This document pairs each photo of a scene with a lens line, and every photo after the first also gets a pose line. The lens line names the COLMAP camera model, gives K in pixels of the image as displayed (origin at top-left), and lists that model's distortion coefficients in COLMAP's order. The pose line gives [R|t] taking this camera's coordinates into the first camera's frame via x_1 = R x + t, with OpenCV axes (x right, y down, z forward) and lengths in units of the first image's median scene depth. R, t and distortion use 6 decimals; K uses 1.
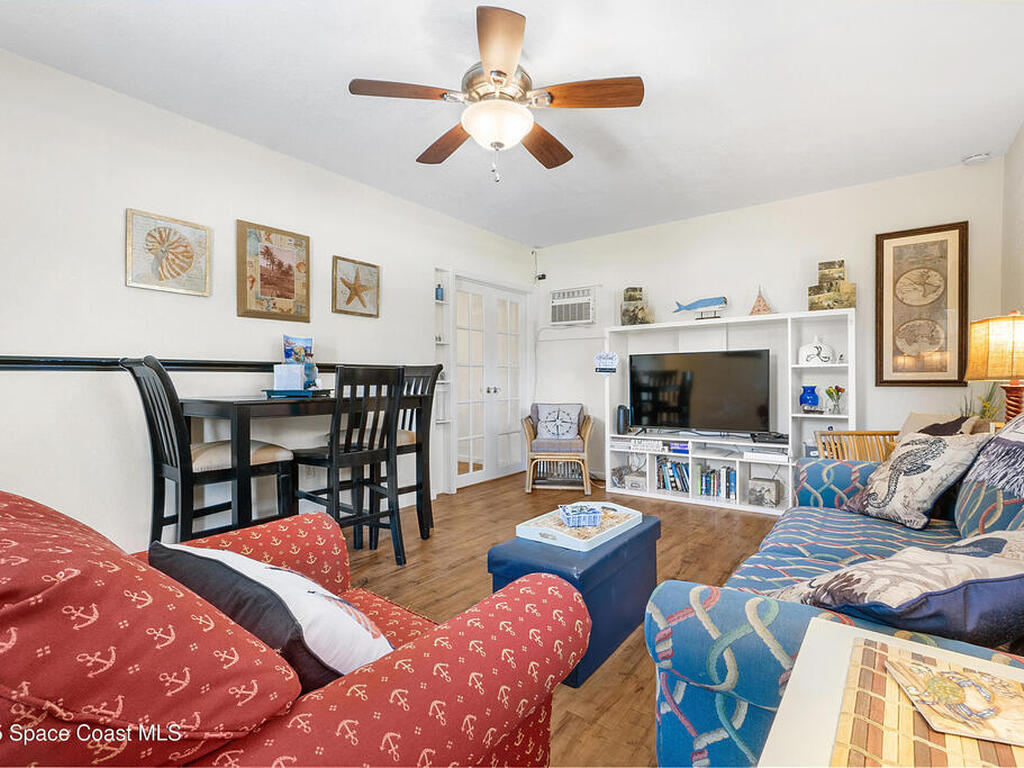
lens RADIAL K [[487.9, 0, 512.0], [0, 487.9, 384.0], [0, 0, 1]] dist [0.000932, 0.000056]
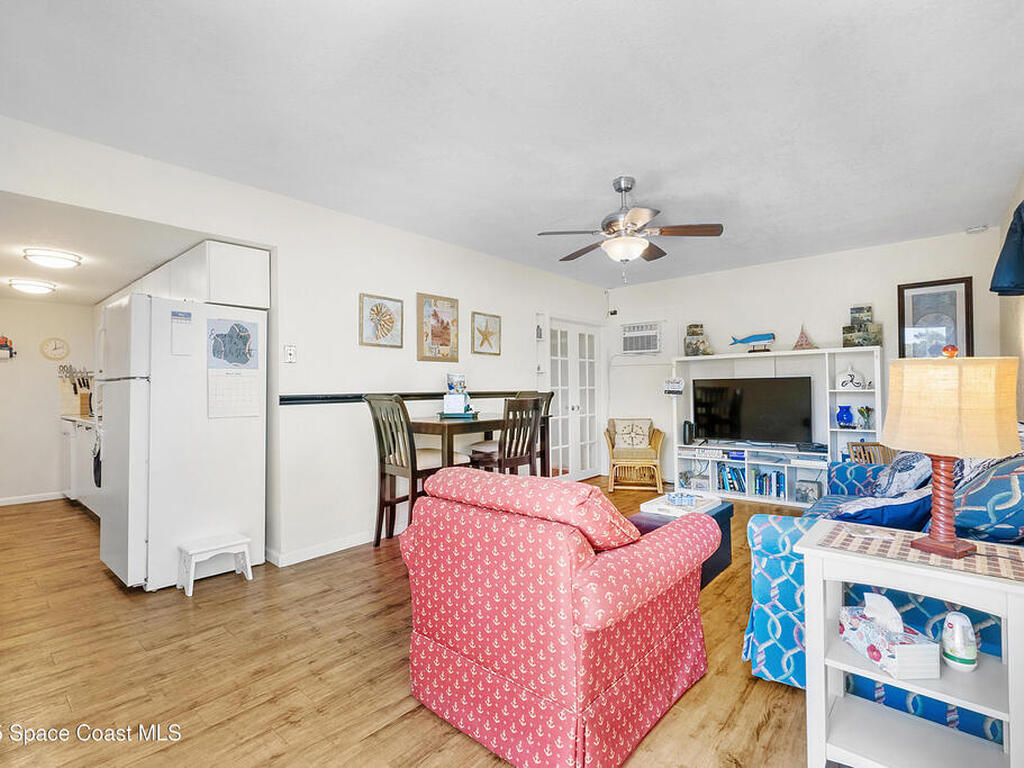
lens RADIAL K [[491.7, 0, 512.0], [0, 491.7, 384.0], [0, 0, 1]] dist [0.001270, 0.000082]
pose [[0.997559, -0.007139, -0.069459, -0.153066], [0.005955, 0.999834, -0.017237, -0.036484], [0.069570, 0.016781, 0.997436, -0.318242]]
